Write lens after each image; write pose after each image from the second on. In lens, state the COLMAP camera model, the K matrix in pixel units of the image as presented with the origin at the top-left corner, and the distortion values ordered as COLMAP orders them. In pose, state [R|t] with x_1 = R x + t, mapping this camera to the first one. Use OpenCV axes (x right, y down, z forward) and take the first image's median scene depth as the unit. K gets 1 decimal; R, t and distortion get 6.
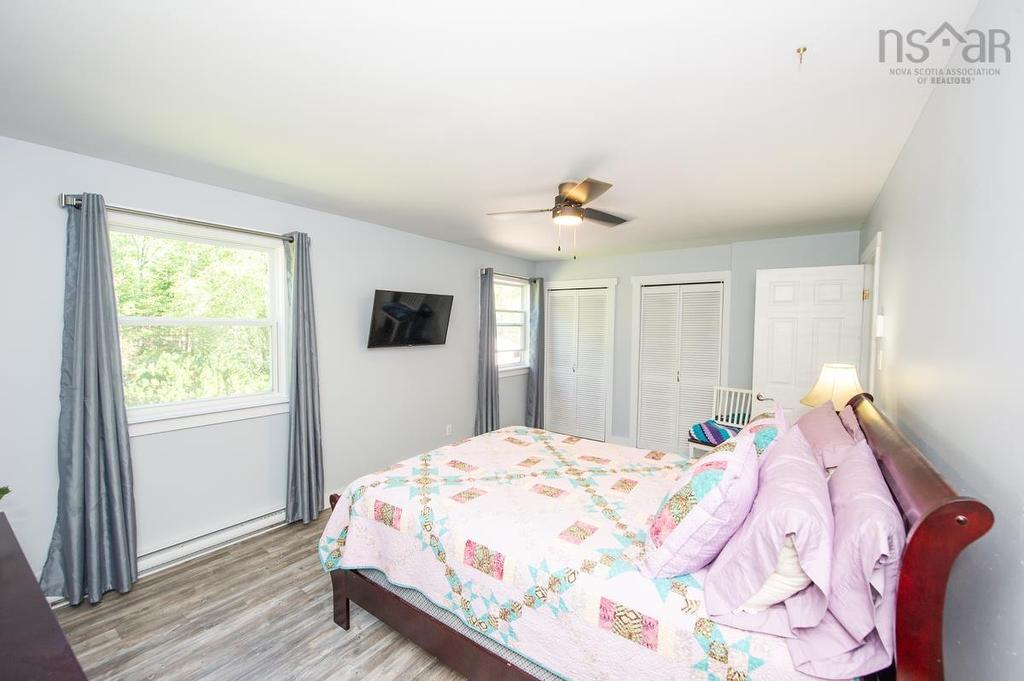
lens RADIAL K [[411.2, 0, 516.1], [0, 411.2, 345.6], [0, 0, 1]] dist [-0.019379, -0.000426]
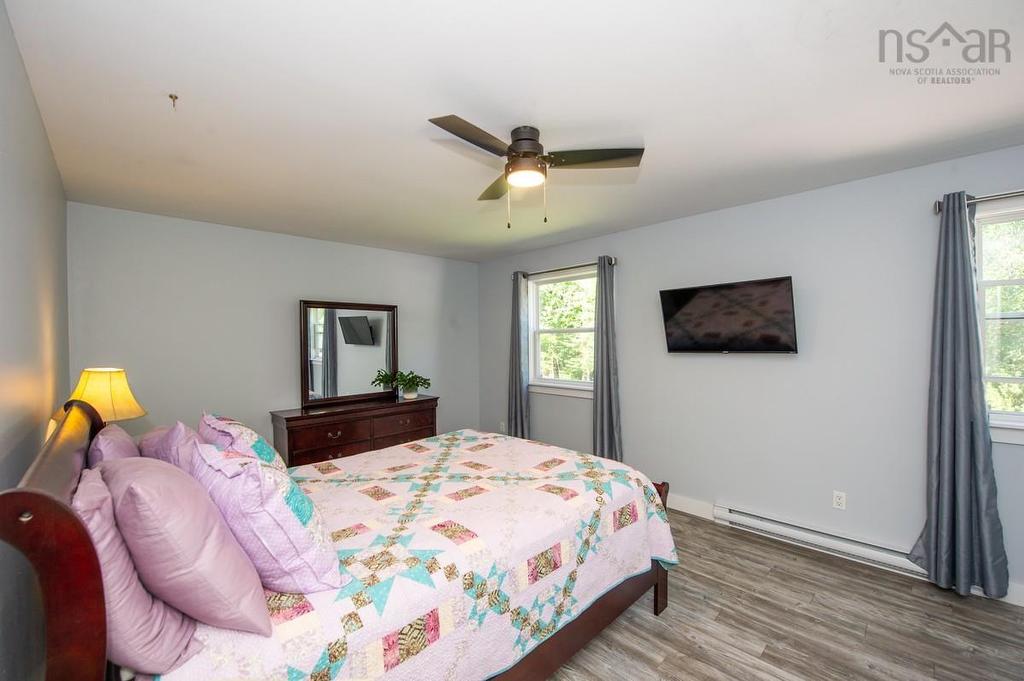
lens RADIAL K [[411.2, 0, 516.1], [0, 411.2, 345.6], [0, 0, 1]] dist [-0.019379, -0.000426]
pose [[-0.180380, 0.004062, -0.983589, 0.869614], [-0.038433, 0.999199, 0.011175, -0.009474], [0.982846, 0.039818, -0.180079, 1.140733]]
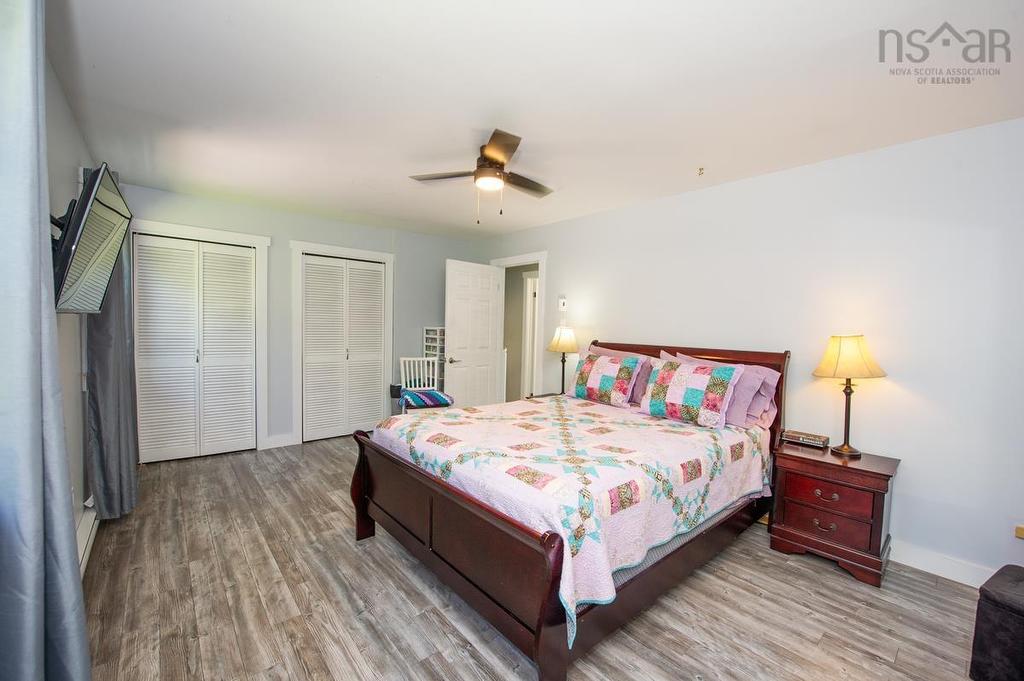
lens RADIAL K [[411.2, 0, 516.1], [0, 411.2, 345.6], [0, 0, 1]] dist [-0.019379, -0.000426]
pose [[0.240623, -0.049218, 0.969370, -0.835717], [0.024372, 0.998705, 0.044658, 0.040211], [-0.970313, 0.012880, 0.241511, 0.715730]]
